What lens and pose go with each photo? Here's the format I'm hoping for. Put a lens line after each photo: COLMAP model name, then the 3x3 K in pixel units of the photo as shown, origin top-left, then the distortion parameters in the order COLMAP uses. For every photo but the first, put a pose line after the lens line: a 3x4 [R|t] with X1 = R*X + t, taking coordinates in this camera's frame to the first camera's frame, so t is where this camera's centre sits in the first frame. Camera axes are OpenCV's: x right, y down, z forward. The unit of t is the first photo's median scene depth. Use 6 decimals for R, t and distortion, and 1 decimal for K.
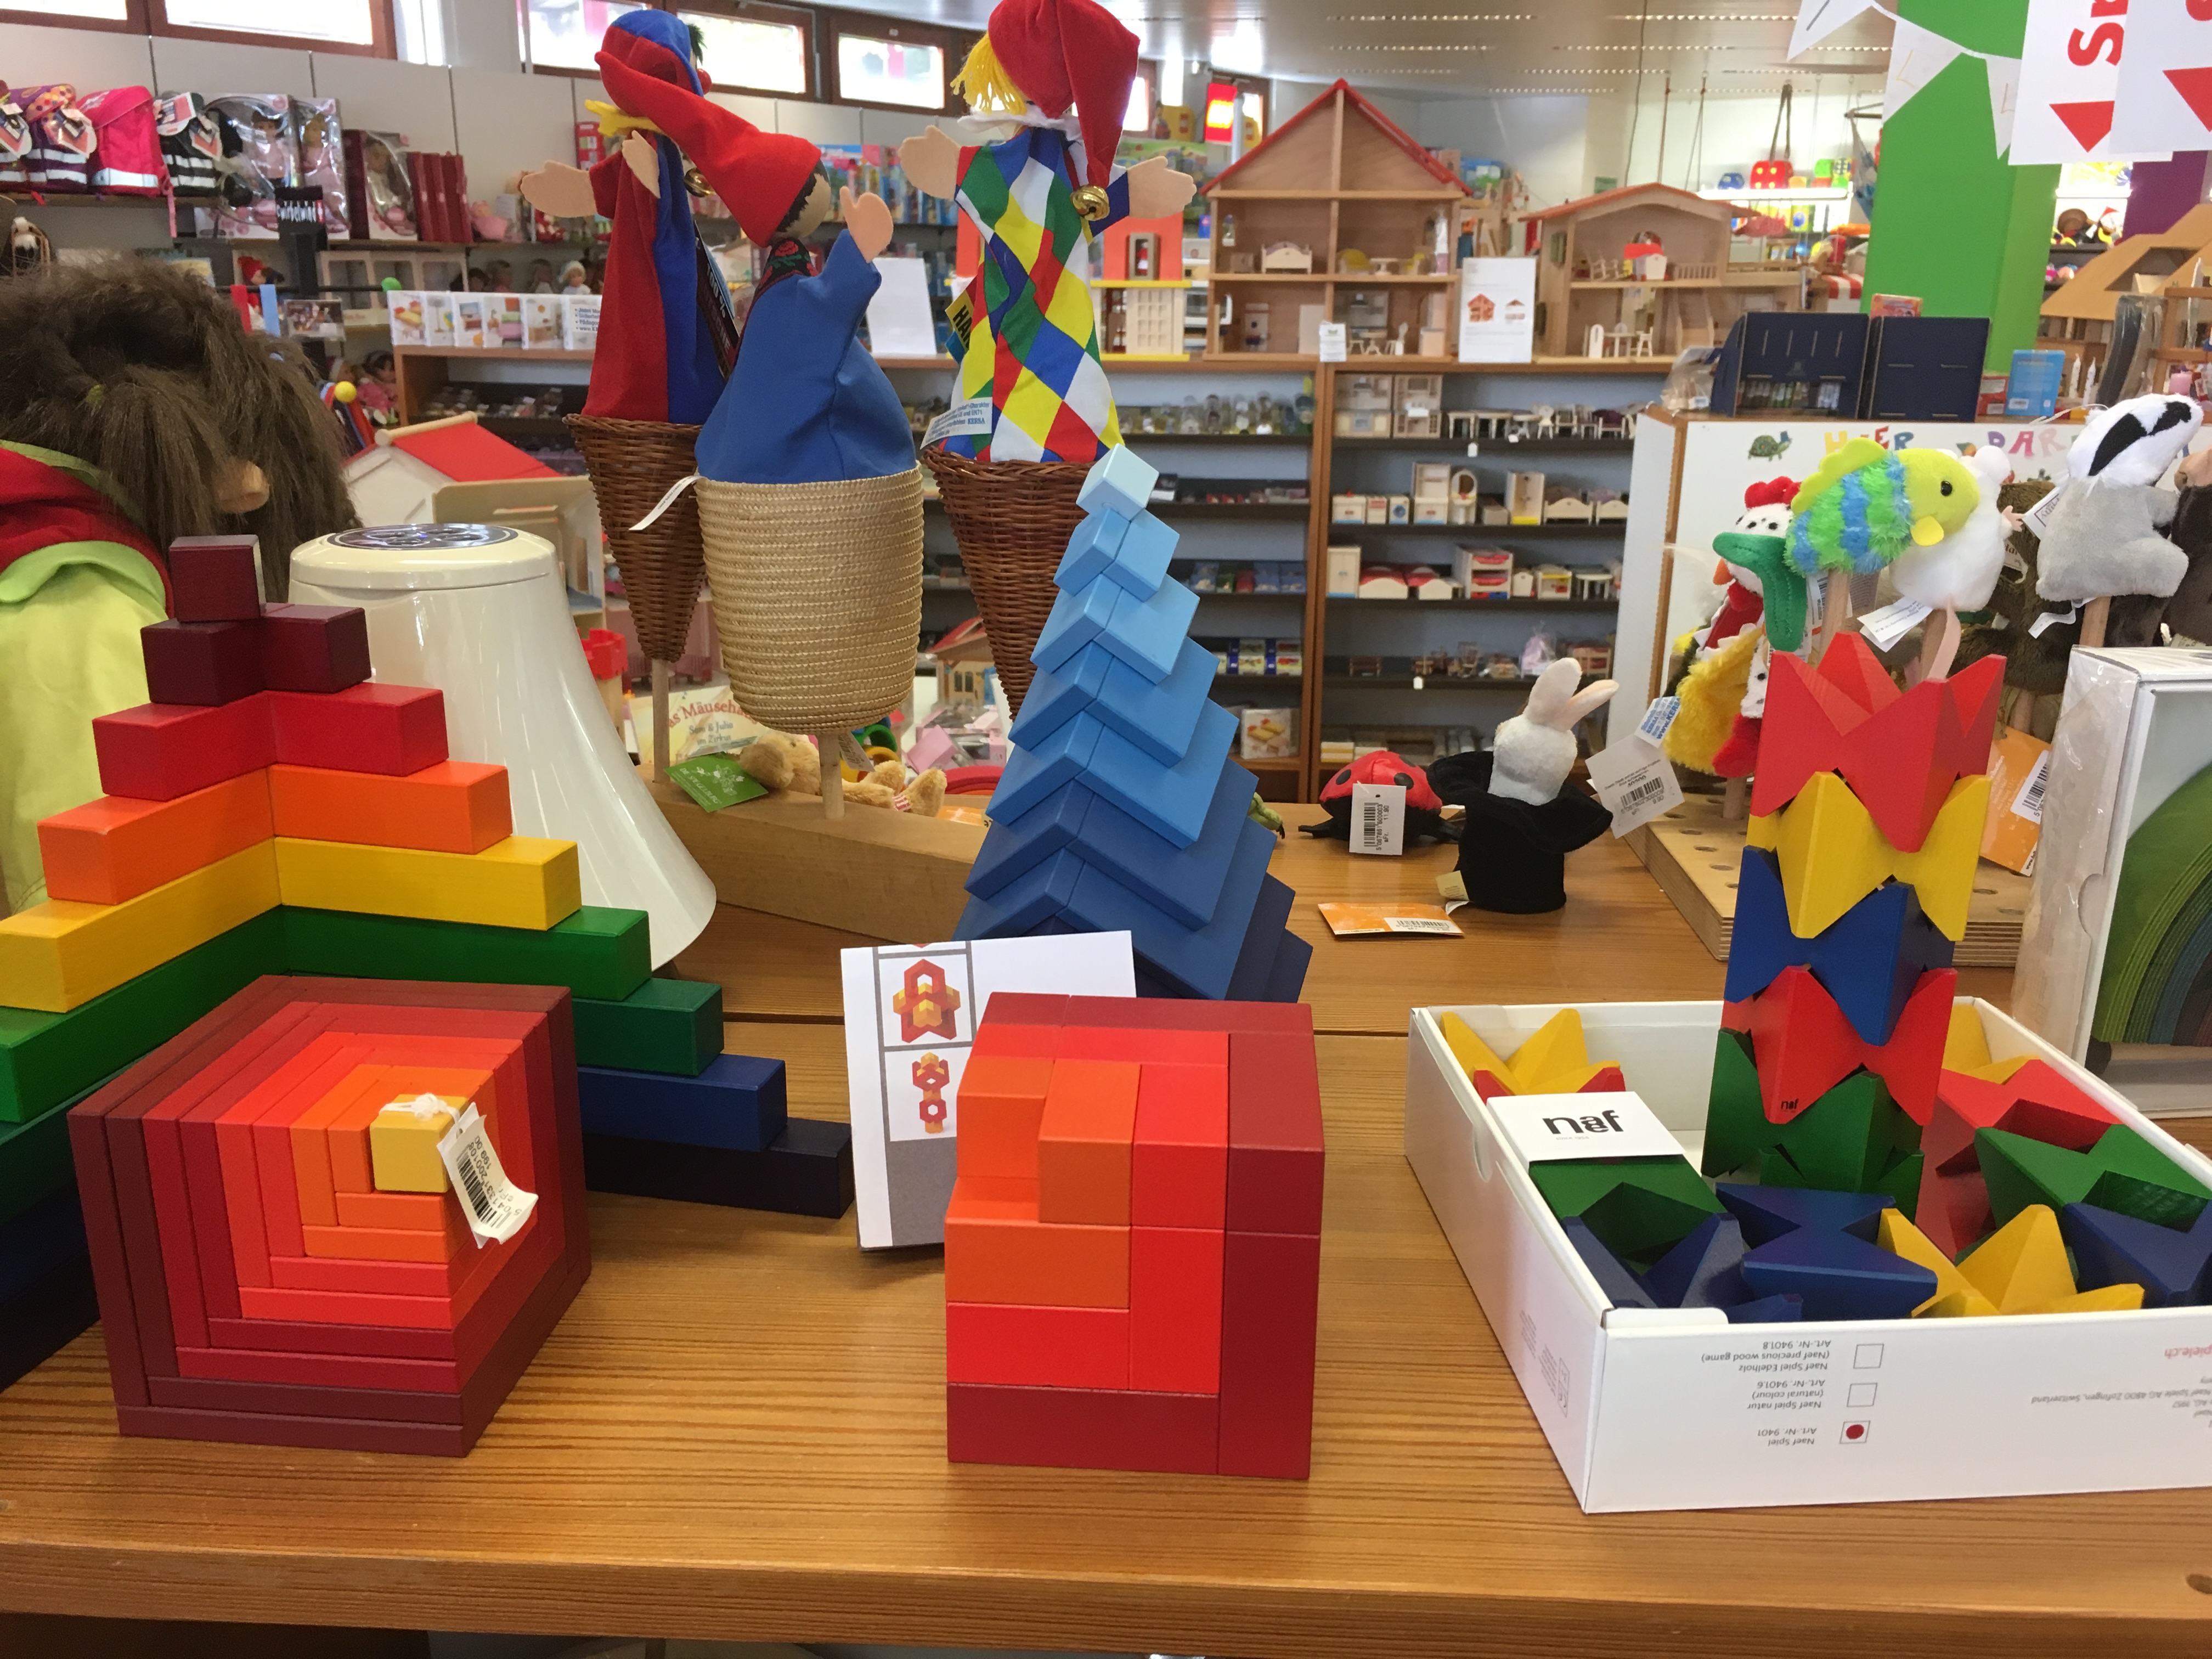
lens RADIAL K [[1877.3, 0, 1109.4], [0, 1877.3, 824.5], [0, 0, 1]] dist [0.027953, -0.010872]
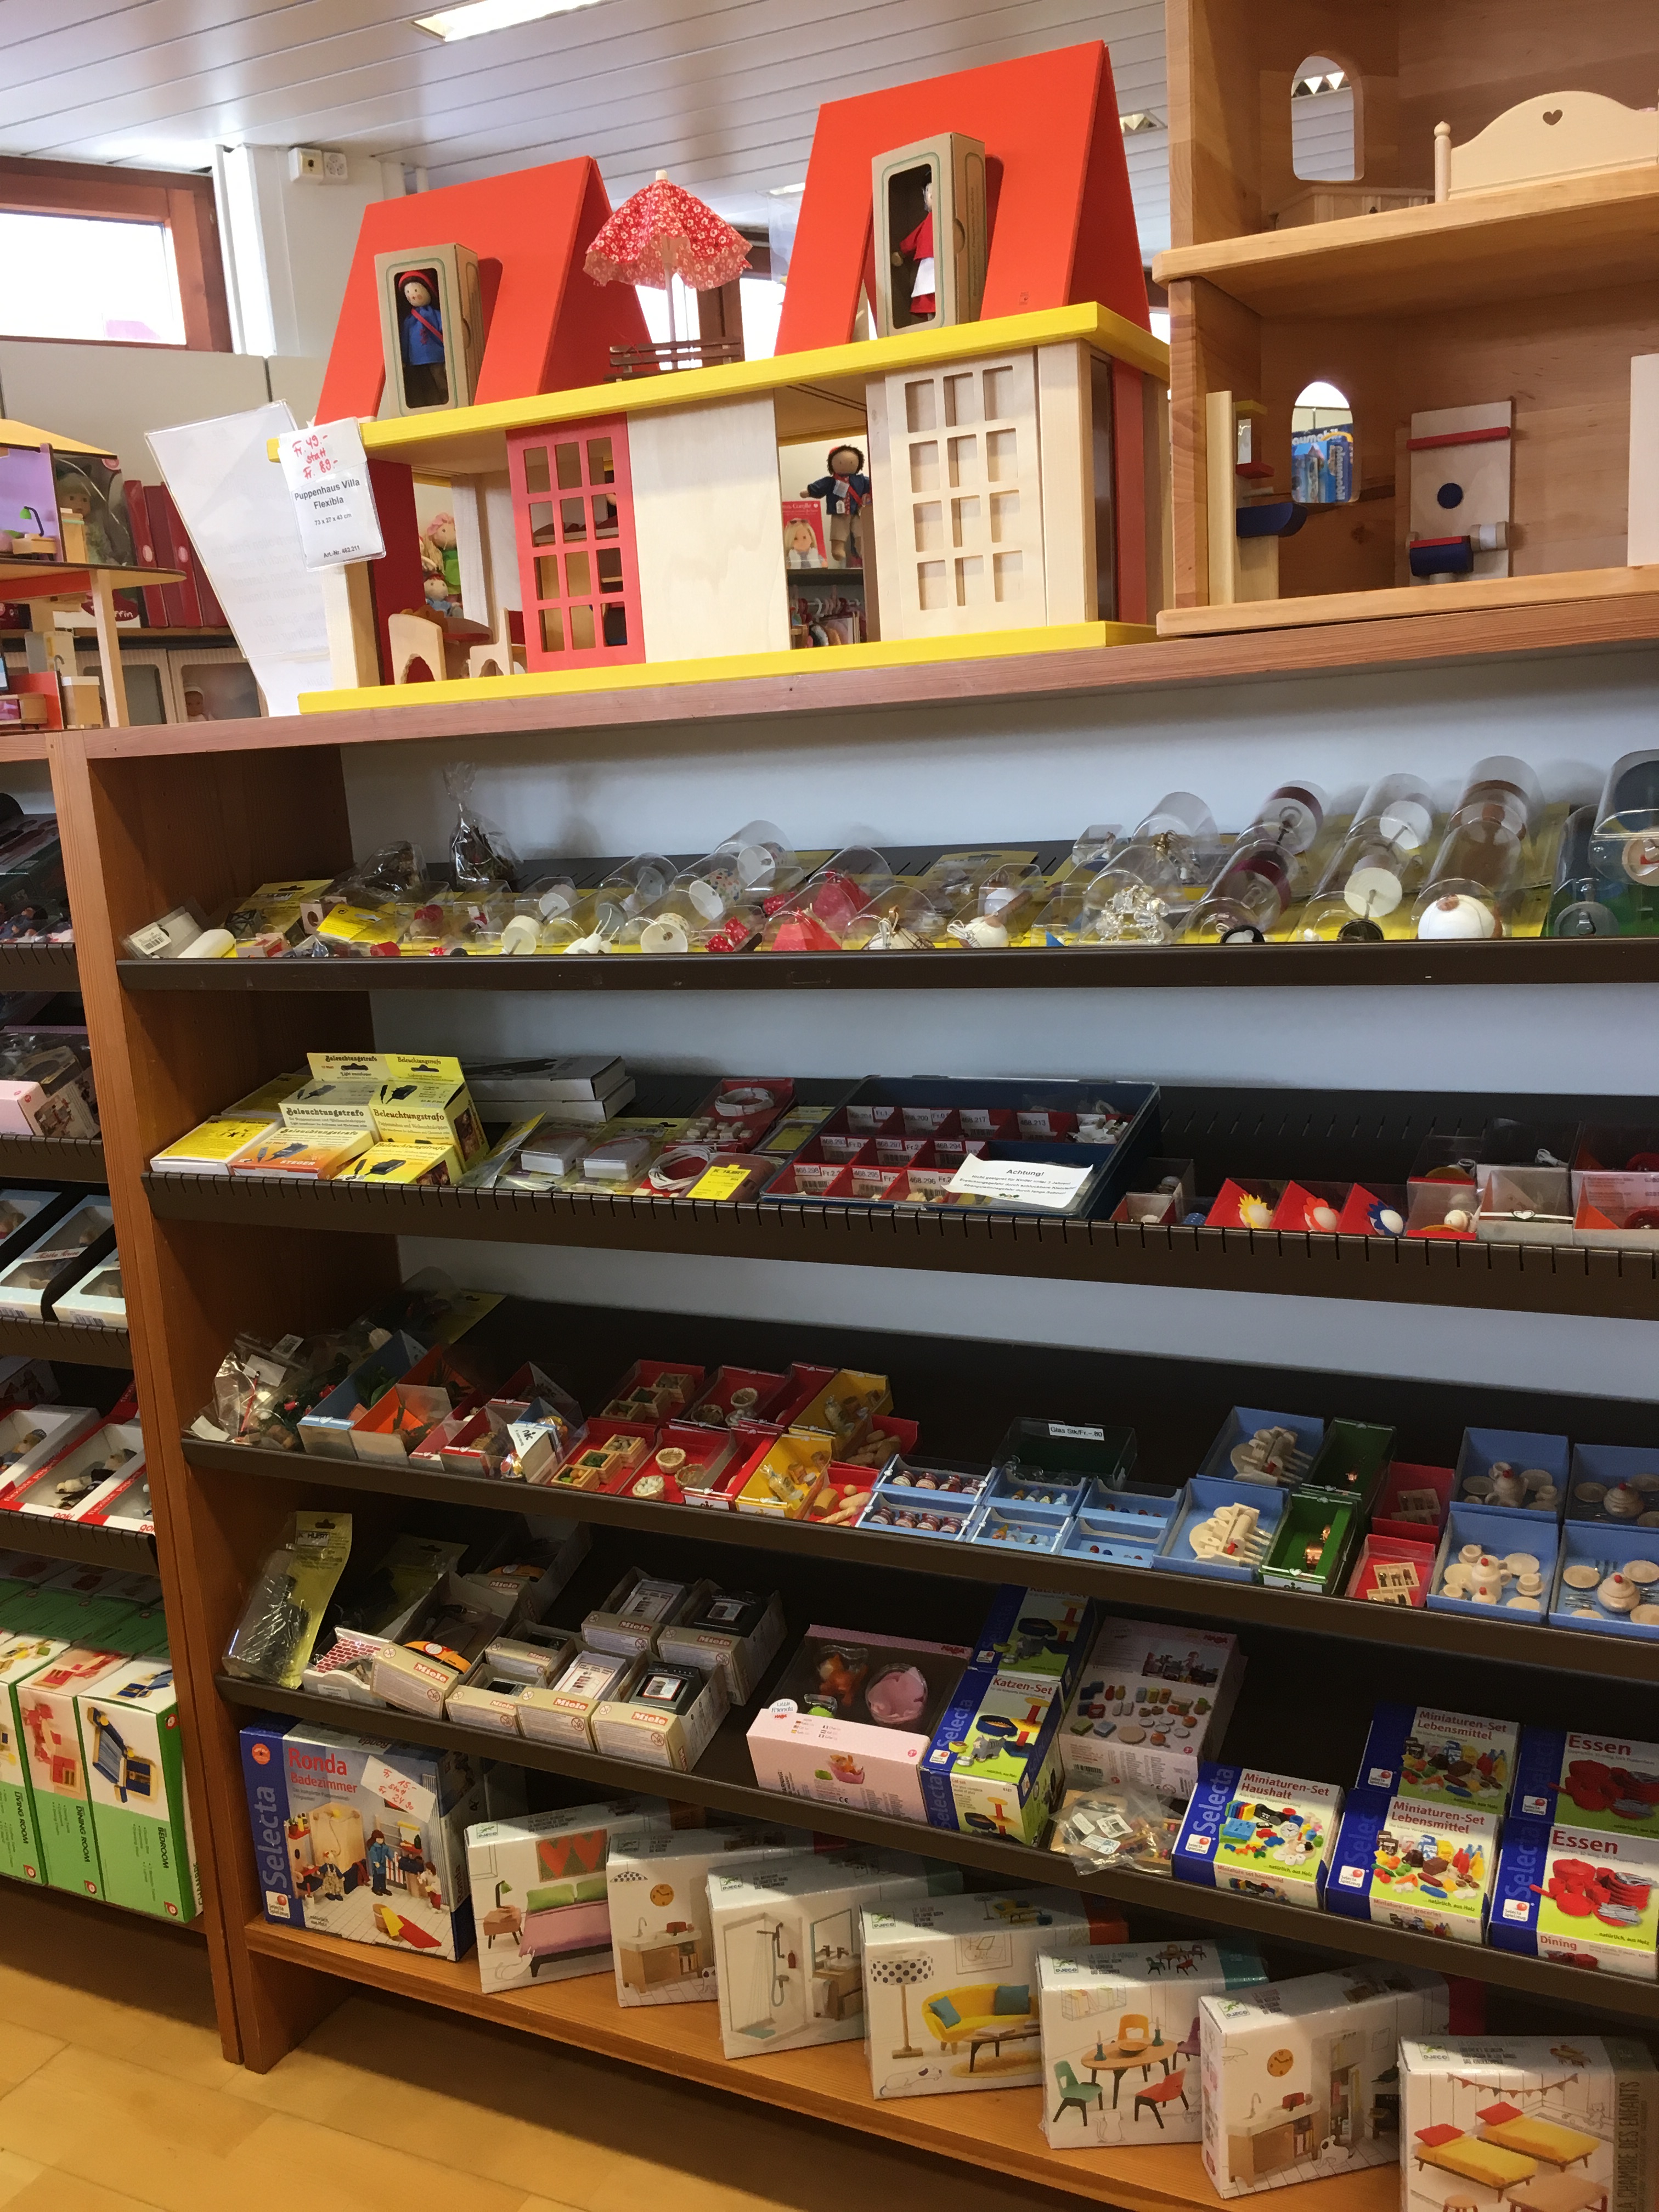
lens RADIAL K [[1877.3, 0, 836.0], [0, 1877.3, 1120.9], [0, 0, 1]] dist [0.027953, -0.010872]
pose [[0.917530, 0.012512, -0.397471, 0.102394], [-0.045166, 0.996316, -0.072900, -0.163486], [0.395094, 0.084840, 0.914714, 0.752024]]
